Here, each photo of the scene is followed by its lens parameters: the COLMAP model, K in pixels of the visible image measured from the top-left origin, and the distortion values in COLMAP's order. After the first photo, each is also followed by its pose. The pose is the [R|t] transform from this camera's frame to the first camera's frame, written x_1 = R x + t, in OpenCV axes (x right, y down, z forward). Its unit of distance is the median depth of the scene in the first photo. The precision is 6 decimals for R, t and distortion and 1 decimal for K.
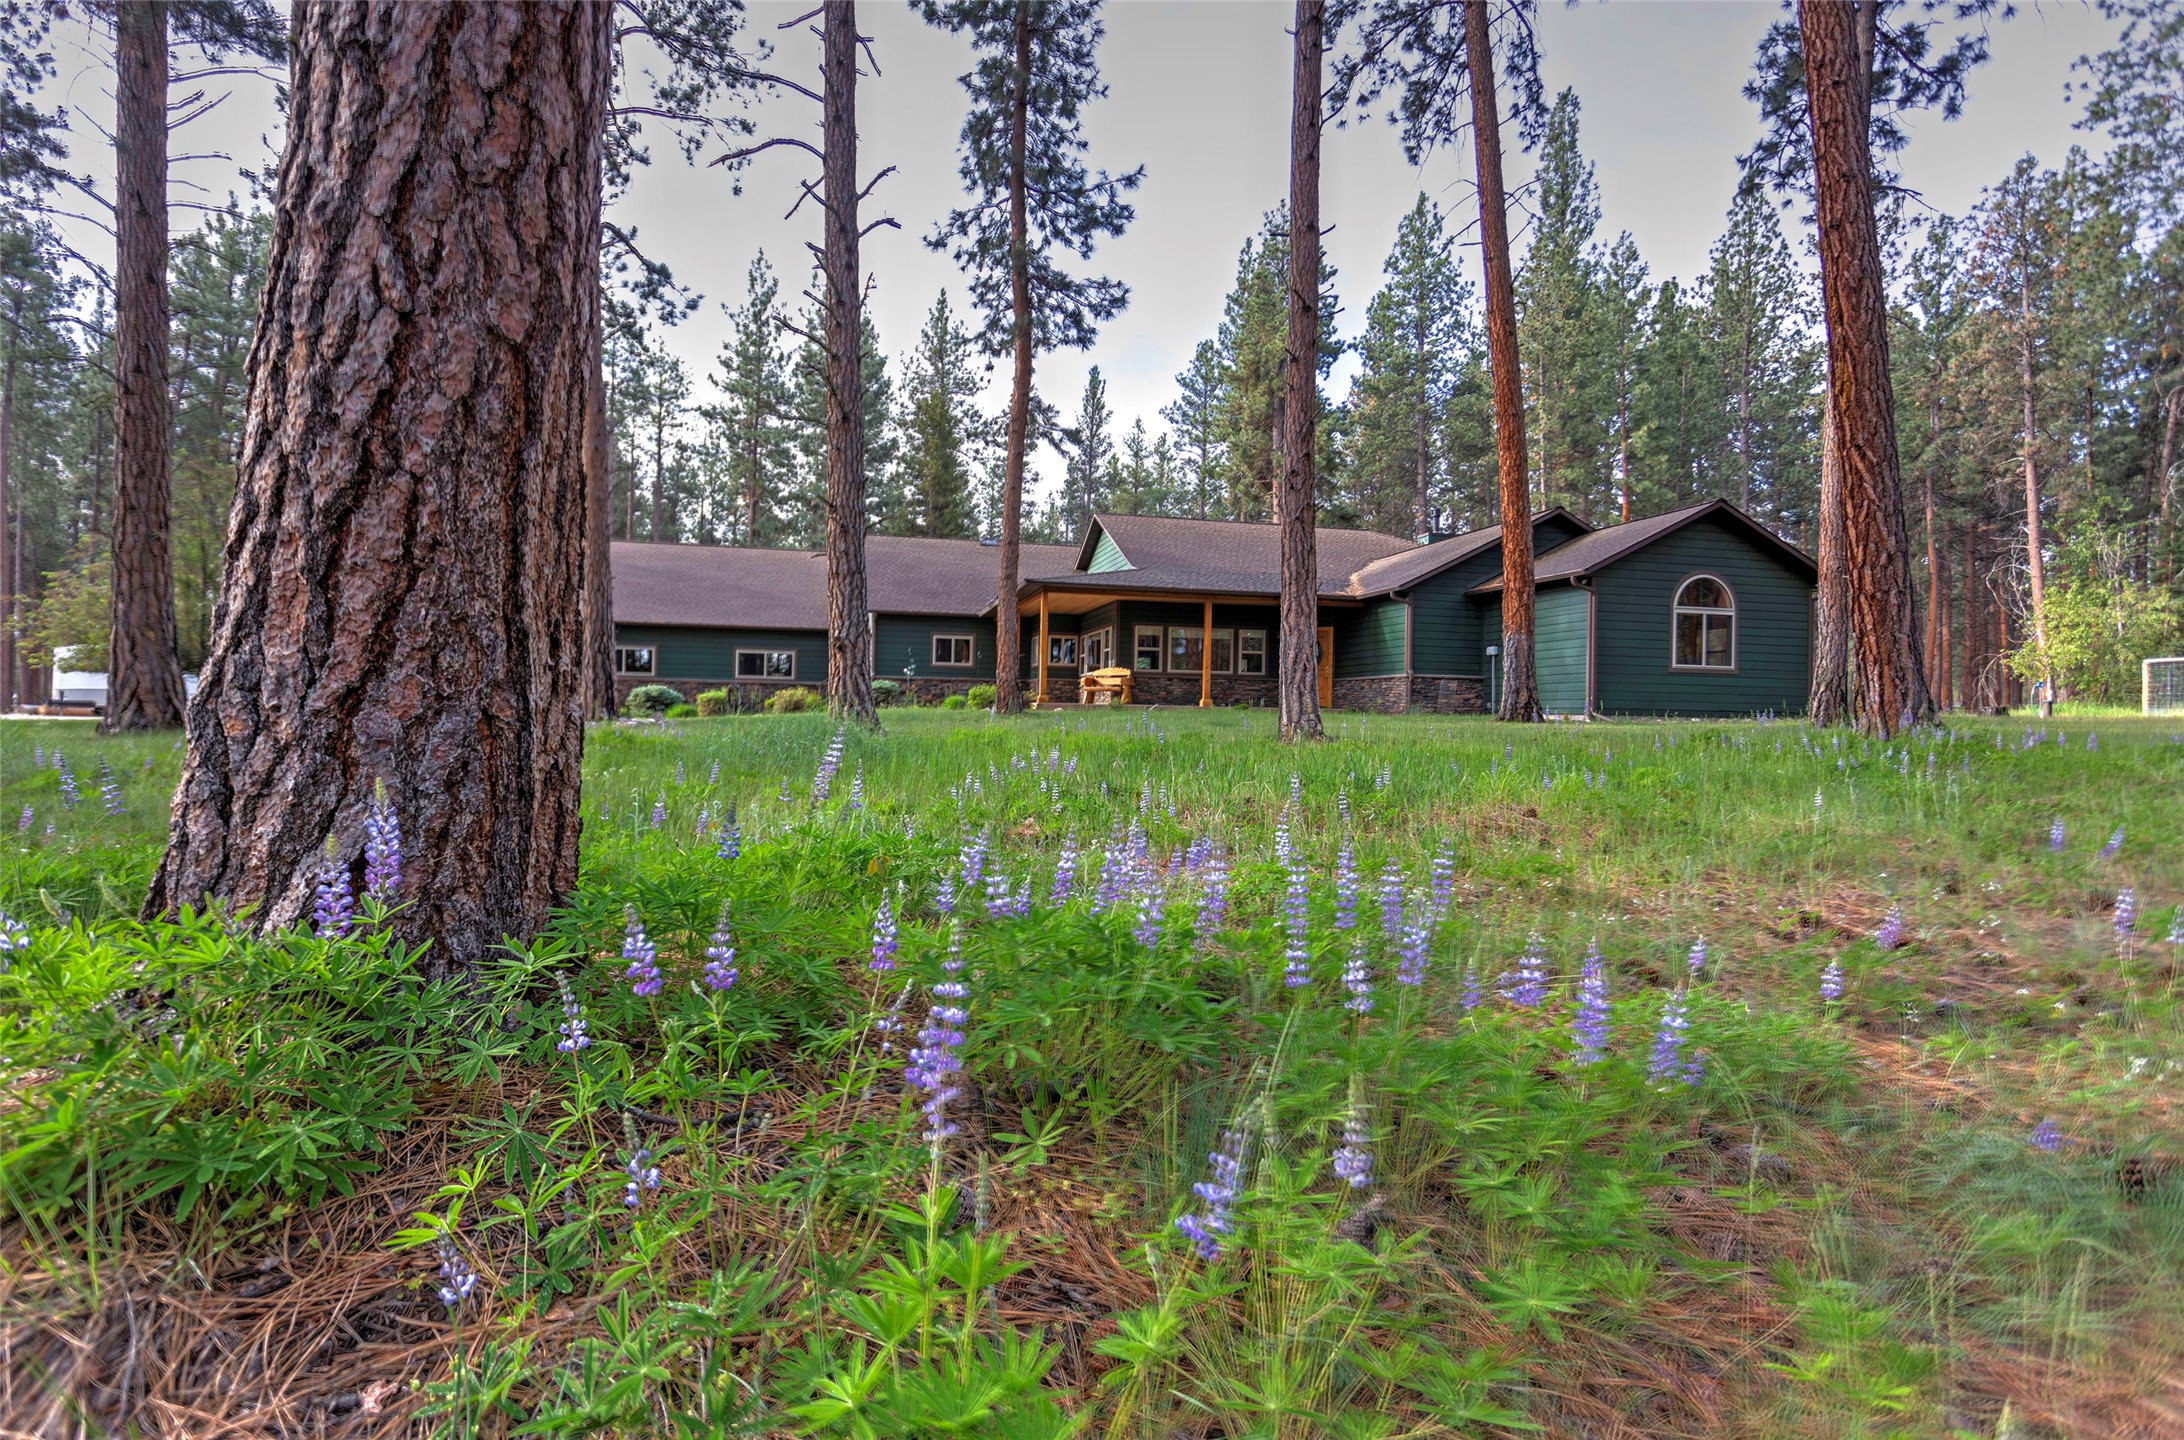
lens RADIAL K [[1052.5, 0, 1082.3], [0, 1052.5, 703.2], [0, 0, 1]] dist [0.010336, 0.000899]
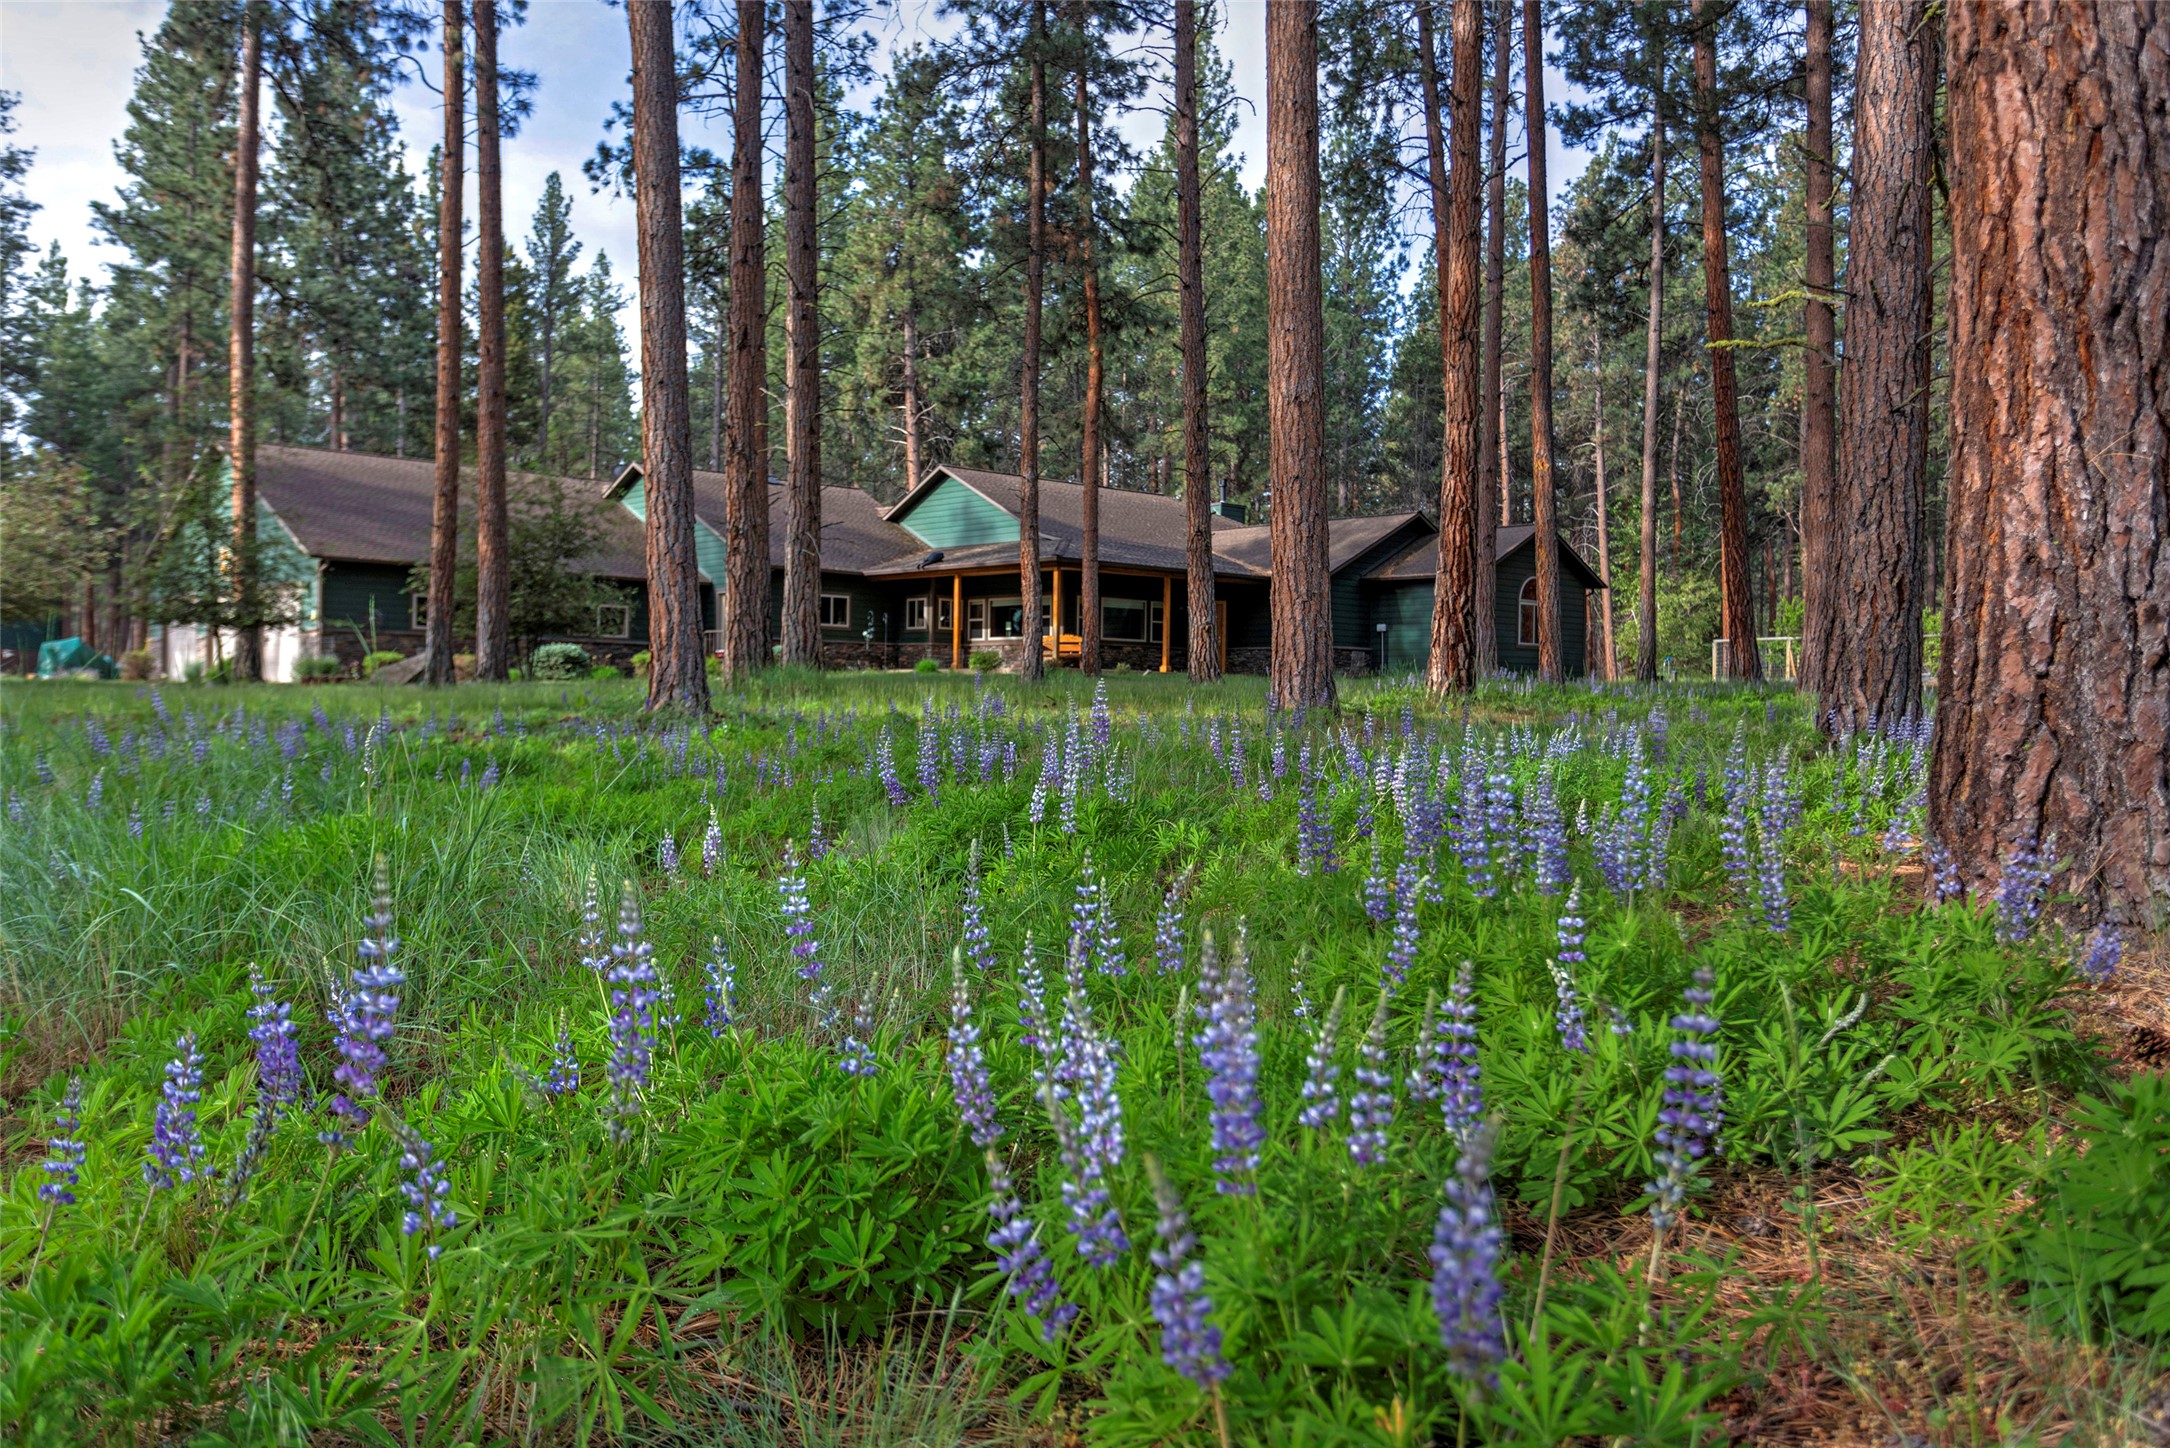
lens RADIAL K [[1794.5, 0, 1085.0], [0, 1794.5, 724.0], [0, 0, 1]] dist [0.004687, 0.009872]
pose [[0.863572, -0.008495, 0.504154, -0.844677], [-0.005964, 0.999616, 0.027060, 0.006896], [-0.504191, -0.026375, 0.863189, -0.551920]]
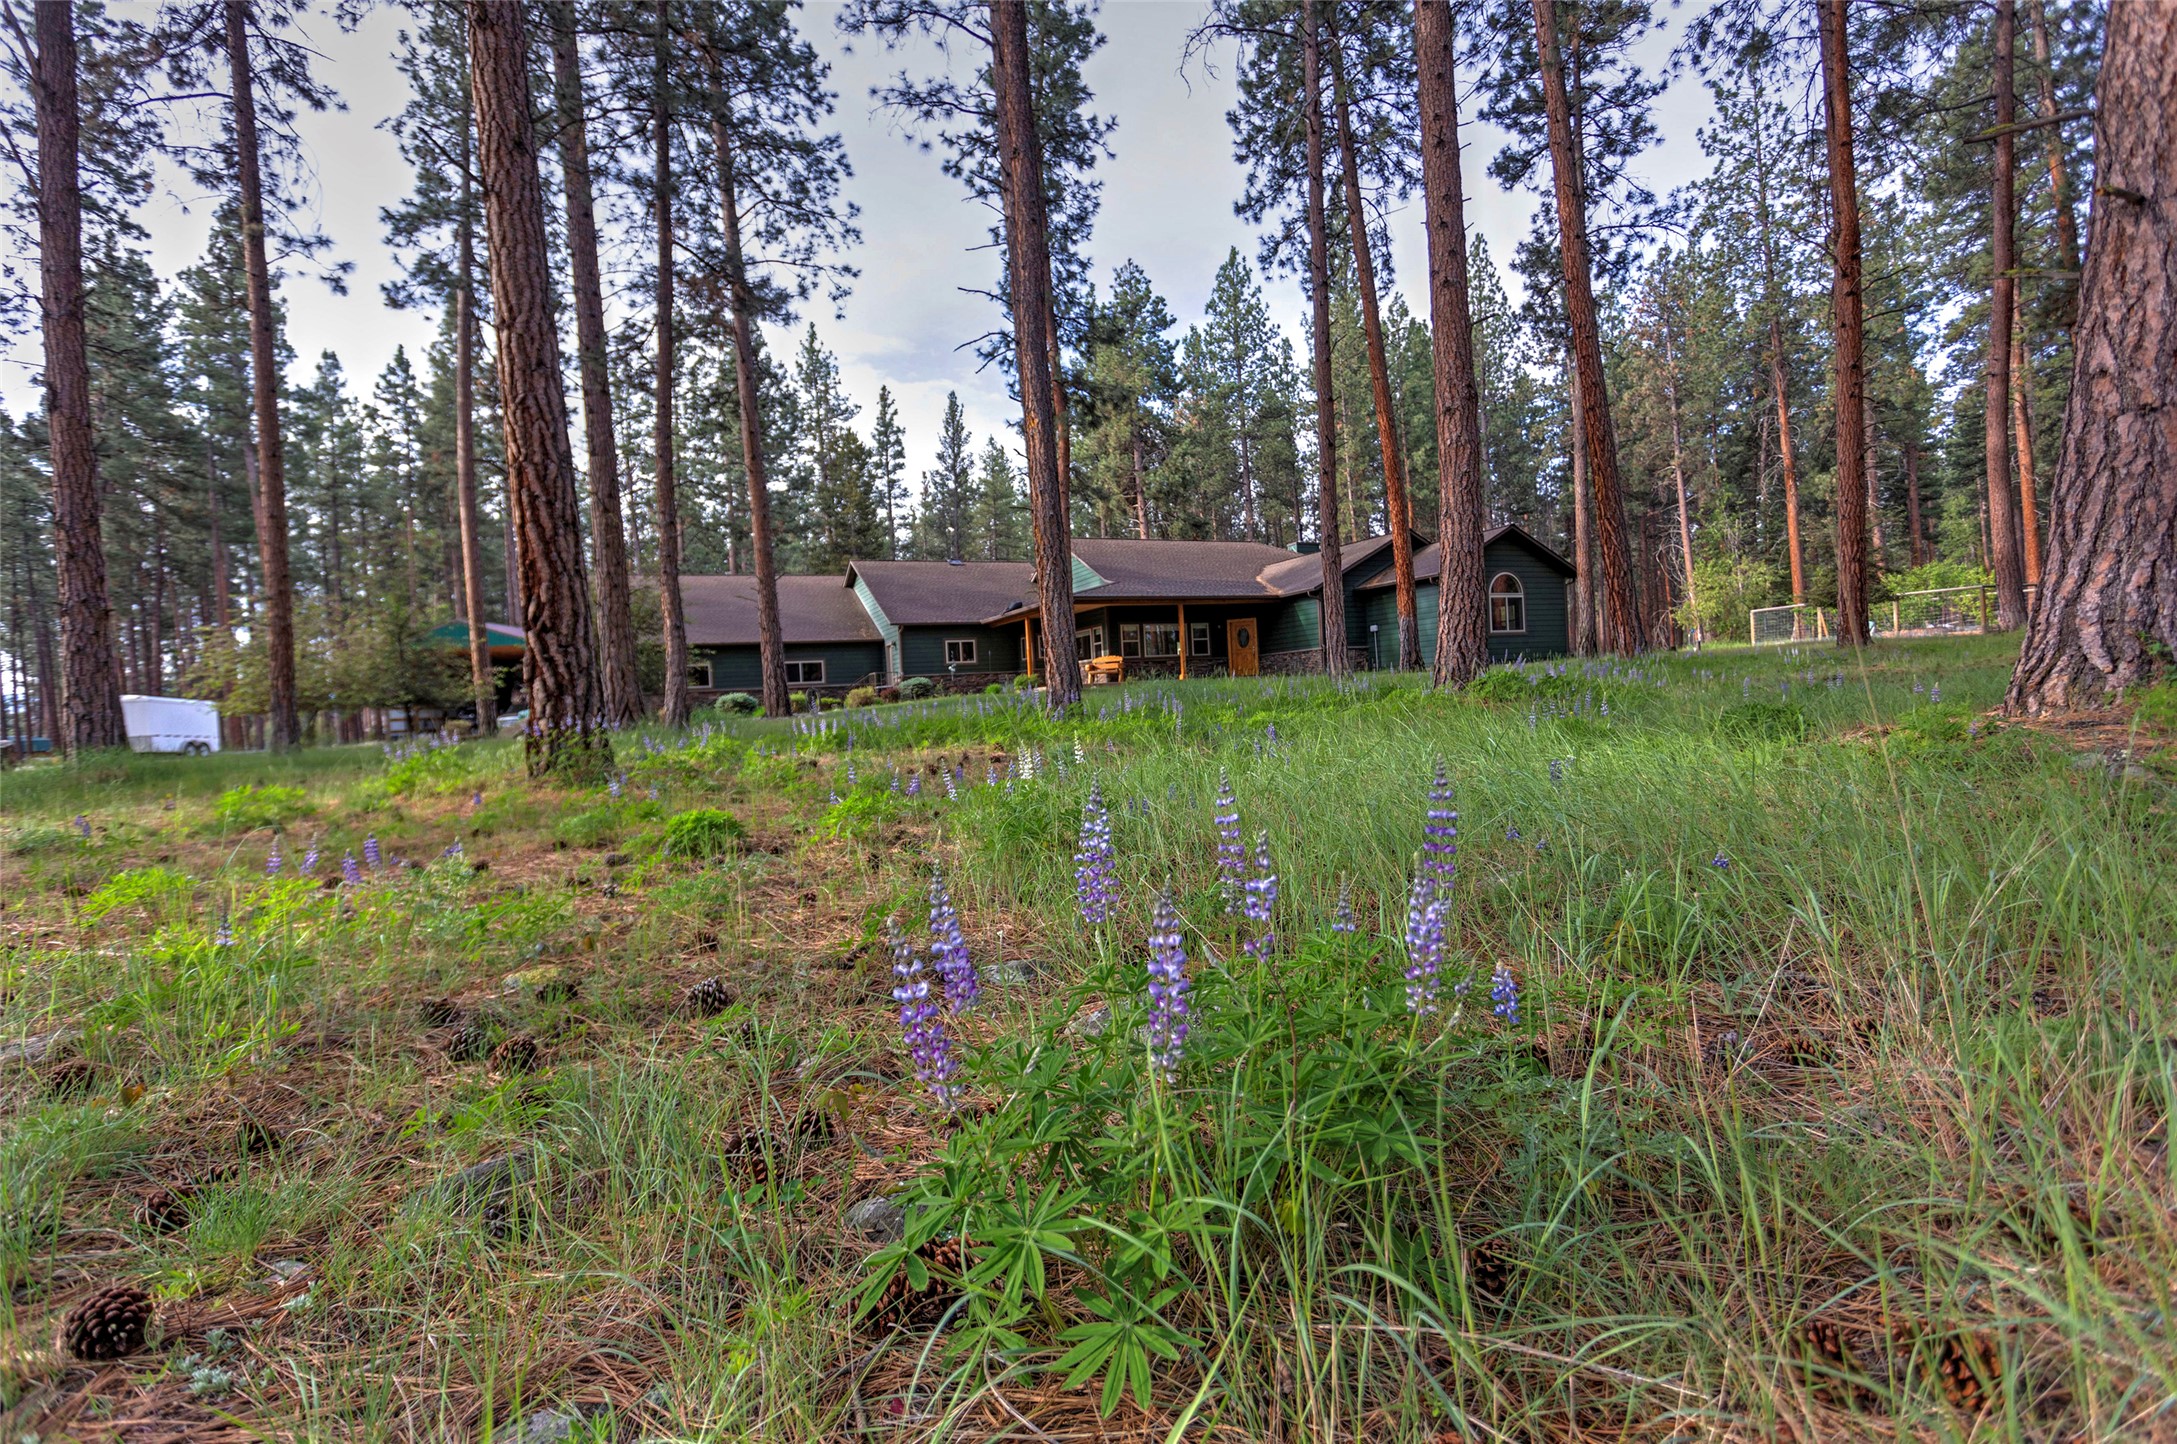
lens RADIAL K [[1027.7, 0, 1091.3], [0, 1027.7, 721.6], [0, 0, 1]] dist [0.000211, 0.001025]
pose [[0.977455, -0.073272, 0.198022, -0.257242], [0.068255, 0.997153, 0.032052, 0.006413], [-0.199807, -0.017813, 0.979673, -0.291795]]
